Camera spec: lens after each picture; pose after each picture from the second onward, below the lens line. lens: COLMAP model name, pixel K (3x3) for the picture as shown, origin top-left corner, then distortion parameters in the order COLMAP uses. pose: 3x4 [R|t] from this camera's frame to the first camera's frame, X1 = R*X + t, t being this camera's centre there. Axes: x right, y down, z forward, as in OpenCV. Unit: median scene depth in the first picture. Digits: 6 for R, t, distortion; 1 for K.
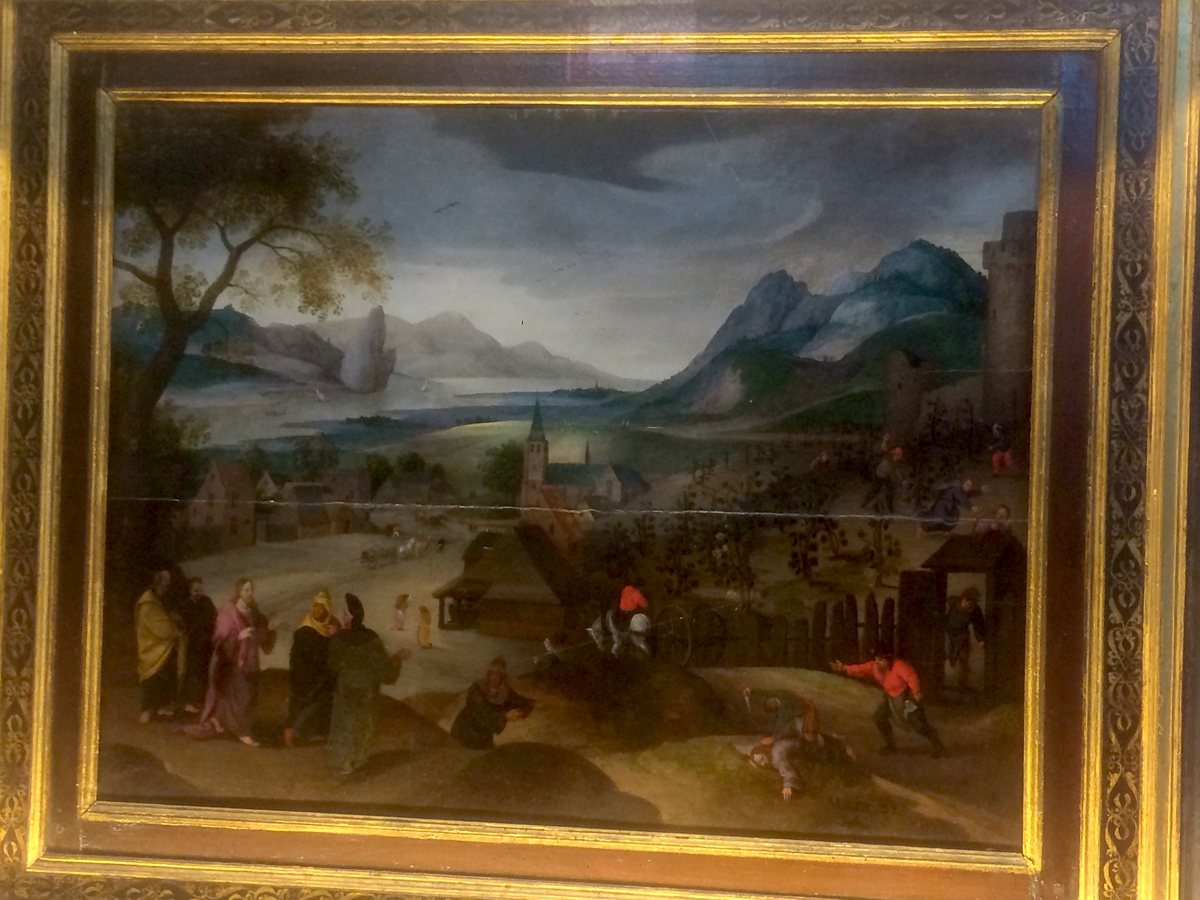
lens RADIAL K [[1001.4, 0, 600.0], [0, 1001.4, 450.0], [0, 0, 1]] dist [0.006972, 0.006700]
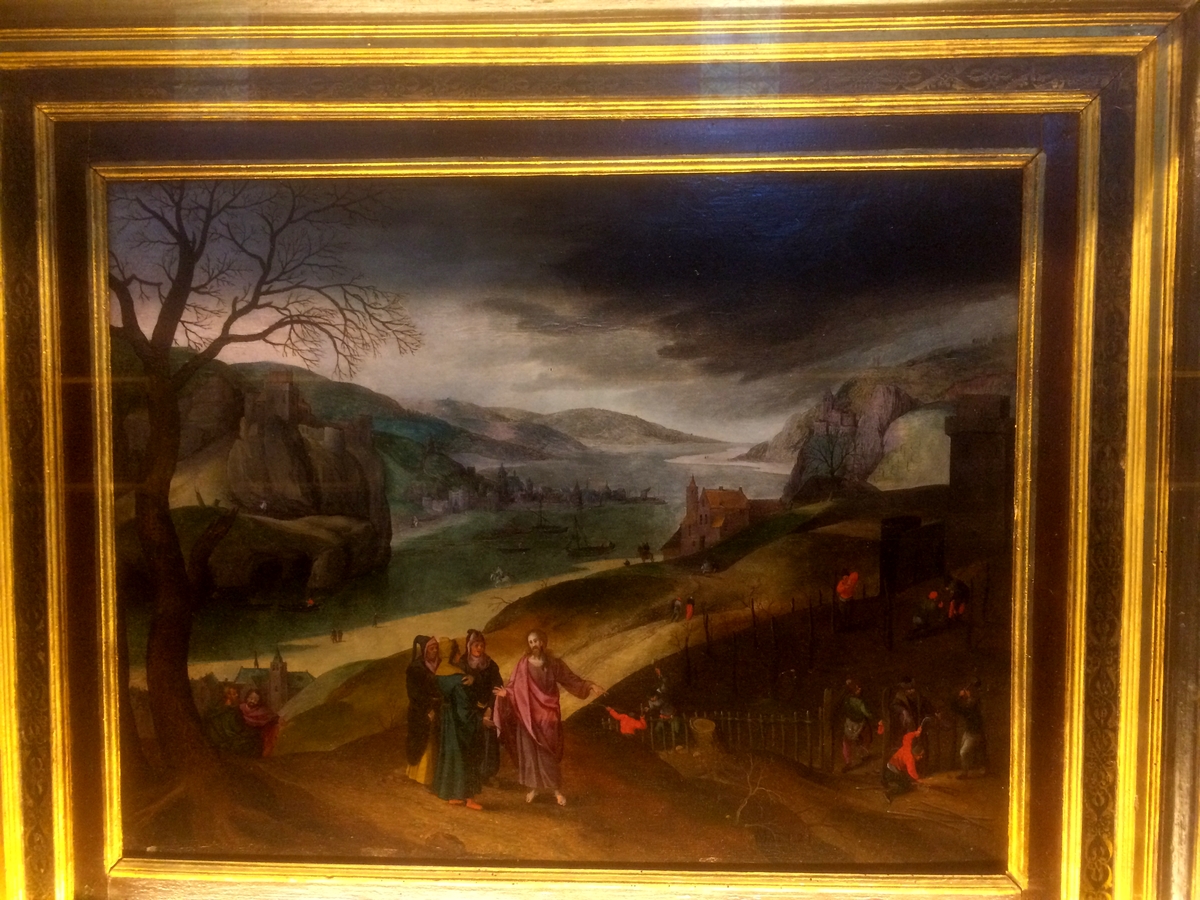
lens RADIAL K [[977.2, 0, 644.2], [0, 977.2, 451.4], [0, 0, 1]] dist [0.011016, -0.001416]
pose [[0.998880, -0.025770, 0.039686, 0.004824], [0.023400, 0.997979, 0.059083, -0.177605], [-0.041128, -0.058088, 0.997464, 0.000703]]
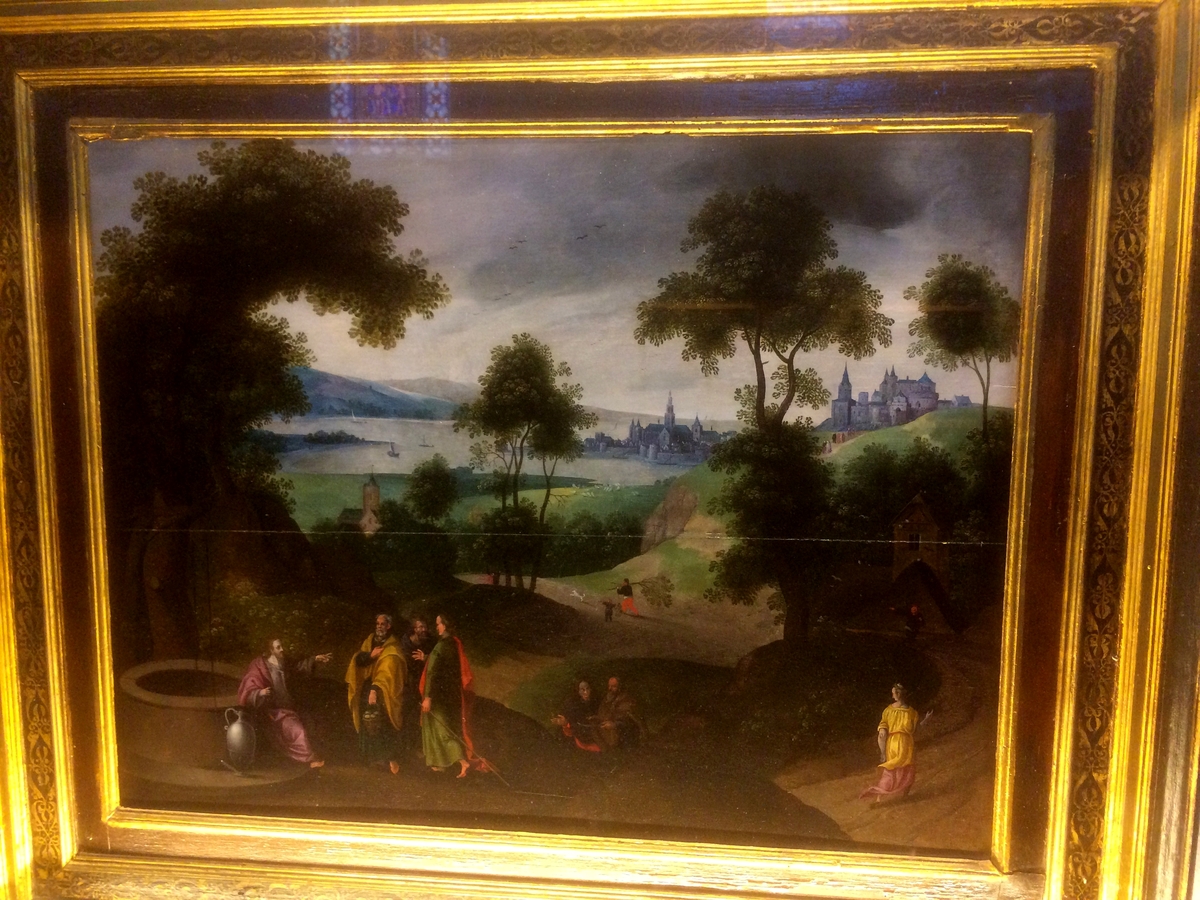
lens RADIAL K [[1005.4, 0, 570.9], [0, 1005.4, 422.9], [0, 0, 1]] dist [0.007778, -0.030155]
pose [[0.999603, -0.022125, -0.017472, 0.007364], [0.024144, 0.991822, 0.125325, -0.275769], [0.014556, -0.125697, 0.991962, 0.001094]]
